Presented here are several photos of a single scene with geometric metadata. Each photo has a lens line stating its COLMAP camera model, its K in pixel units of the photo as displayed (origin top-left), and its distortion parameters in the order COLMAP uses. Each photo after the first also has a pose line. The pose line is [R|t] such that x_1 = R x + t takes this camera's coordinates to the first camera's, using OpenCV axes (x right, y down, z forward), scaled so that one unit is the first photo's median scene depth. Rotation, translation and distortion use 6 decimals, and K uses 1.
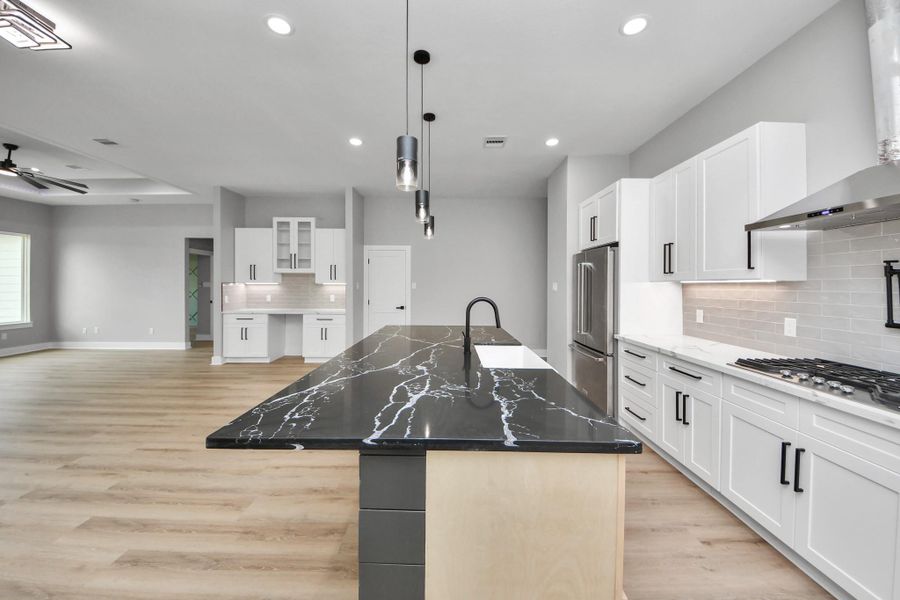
lens RADIAL K [[321.2, 0, 449.0], [0, 321.2, 283.6], [0, 0, 1]] dist [0.002939, -0.006373]
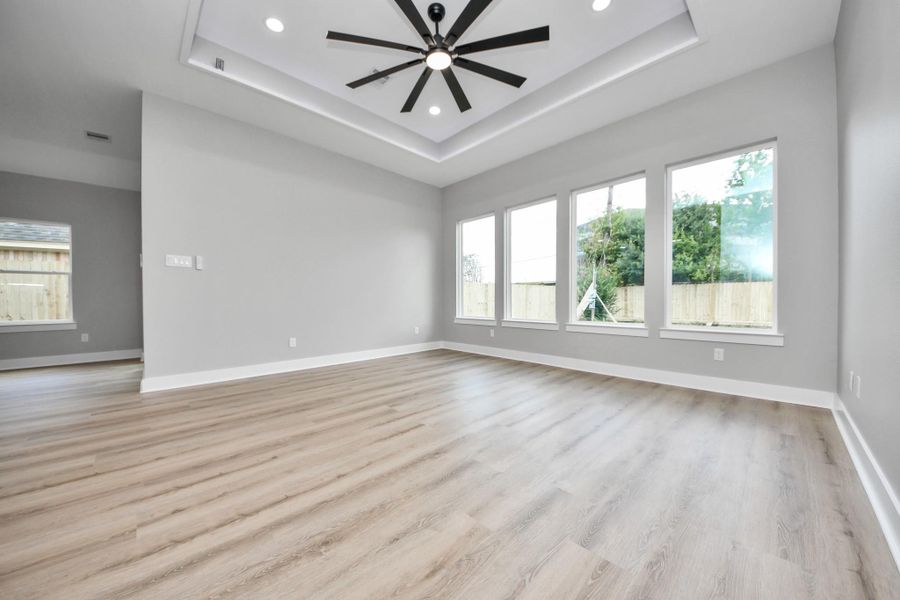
lens RADIAL K [[321.2, 0, 448.7], [0, 321.2, 299.3], [0, 0, 1]] dist [0.002939, -0.006373]
pose [[-0.720595, -0.002358, -0.693352, -1.189675], [0.005222, 0.999947, -0.008827, 0.128526], [0.693337, -0.009981, -0.720545, 1.762204]]
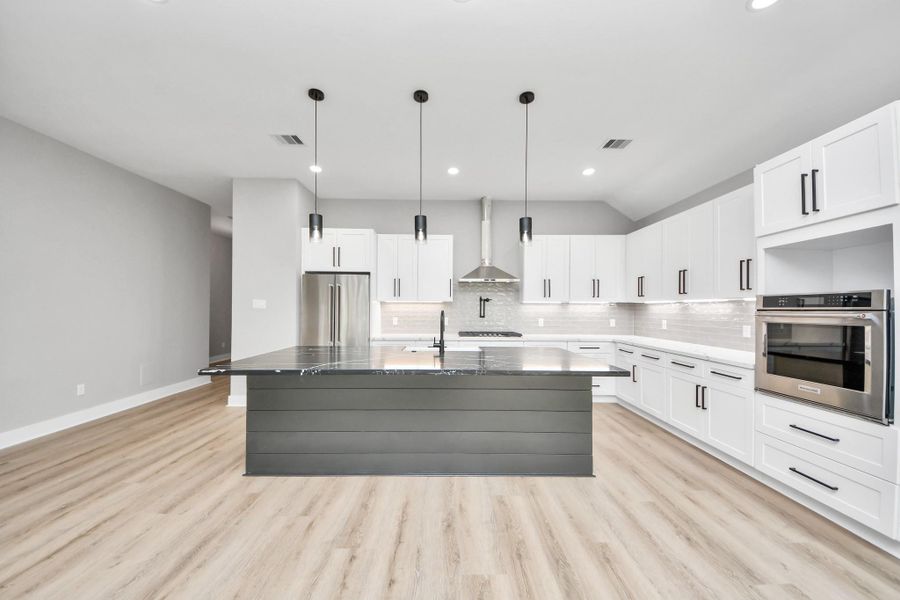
lens RADIAL K [[321.2, 0, 443.6], [0, 321.2, 302.4], [0, 0, 1]] dist [0.002939, -0.006373]
pose [[0.015450, 0.014664, 0.999773, -0.774689], [-0.008237, 0.999860, -0.014538, 0.018236], [-0.999847, -0.008011, 0.015568, 0.587991]]
